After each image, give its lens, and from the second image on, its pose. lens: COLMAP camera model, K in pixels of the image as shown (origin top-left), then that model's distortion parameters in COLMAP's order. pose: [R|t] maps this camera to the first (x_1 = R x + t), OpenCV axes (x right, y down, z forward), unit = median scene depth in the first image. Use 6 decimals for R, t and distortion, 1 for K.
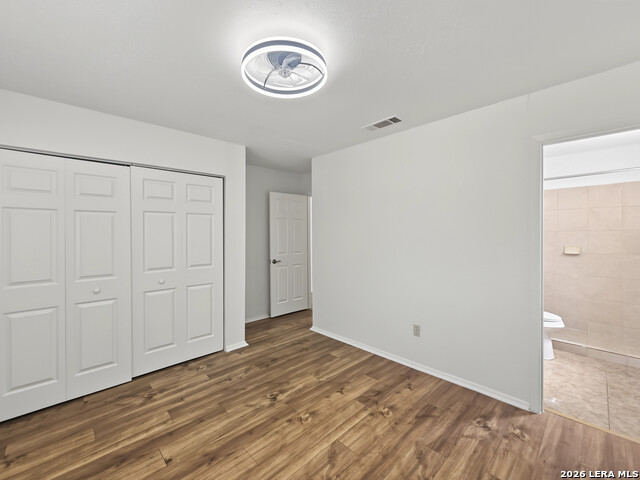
lens RADIAL K [[275.1, 0, 322.6], [0, 275.1, 235.0], [0, 0, 1]] dist [0.001147, 0.000664]
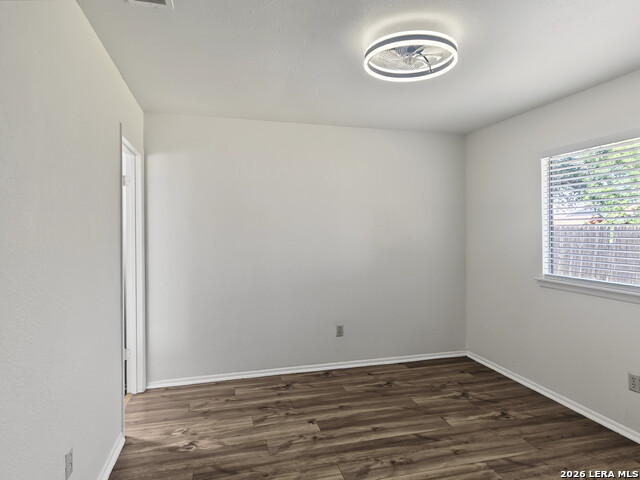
lens RADIAL K [[382.8, 0, 320.6], [0, 382.8, 229.5], [0, 0, 1]] dist [0.002249, -0.000658]
pose [[-0.870946, 0.009447, 0.491289, -0.457645], [0.013983, 0.999887, 0.005562, -0.022646], [-0.491180, 0.011713, -0.870979, 2.076760]]
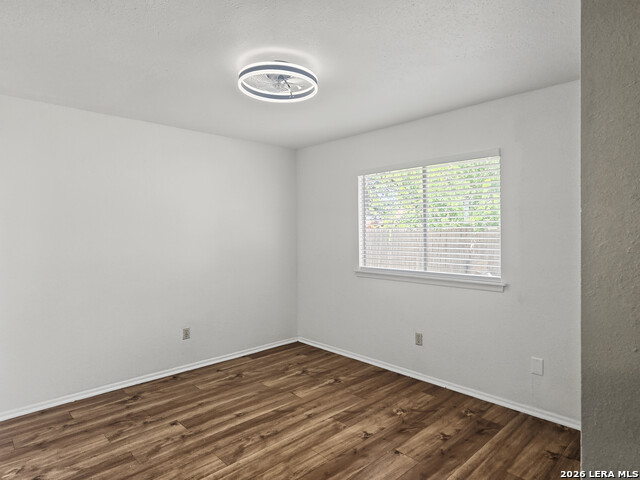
lens RADIAL K [[377.3, 0, 320.0], [0, 377.3, 240.0], [0, 0, 1]] dist [0.000018, -0.000801]
pose [[-0.999738, 0.014949, 0.017340, -0.288548], [0.015502, 0.999362, 0.032182, -0.025581], [-0.016848, 0.032443, -0.999332, 2.258337]]
